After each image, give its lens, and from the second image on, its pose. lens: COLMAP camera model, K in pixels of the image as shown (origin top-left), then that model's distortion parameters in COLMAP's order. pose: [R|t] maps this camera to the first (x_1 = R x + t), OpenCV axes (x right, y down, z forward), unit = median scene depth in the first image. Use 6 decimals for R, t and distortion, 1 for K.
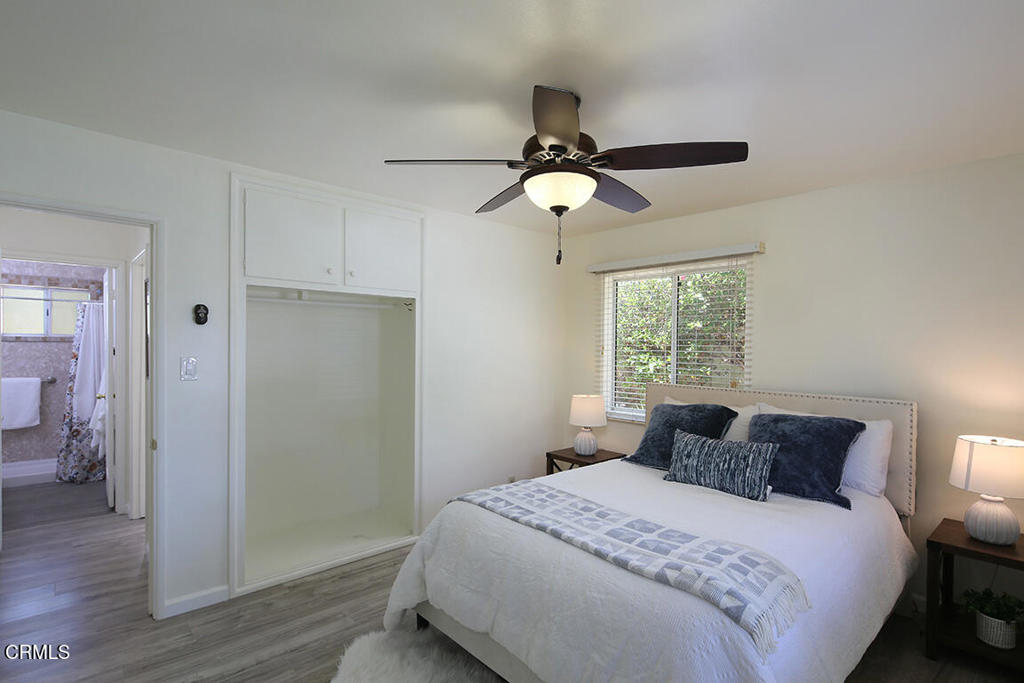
lens RADIAL K [[503.4, 0, 506.2], [0, 503.4, 342.8], [0, 0, 1]] dist [0.005516, -0.005730]
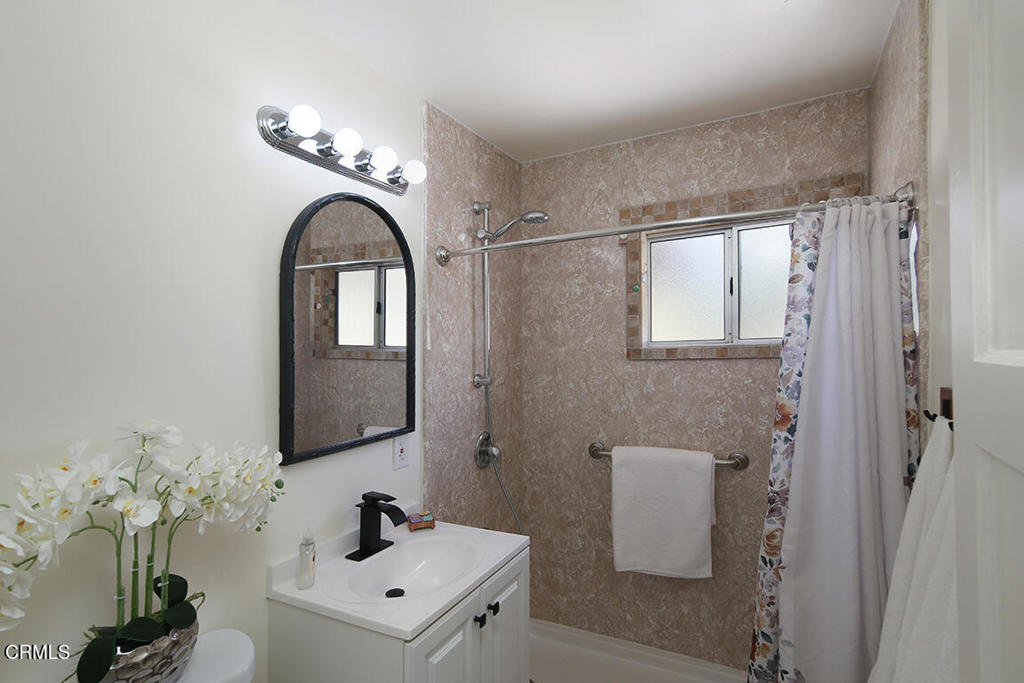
lens RADIAL K [[503.4, 0, 507.8], [0, 503.4, 351.0], [0, 0, 1]] dist [0.005516, -0.005730]
pose [[0.327243, -0.017404, -0.944780, -0.596129], [-0.001517, 0.999819, -0.018944, -0.001586], [0.944939, 0.007632, 0.327158, 0.707232]]
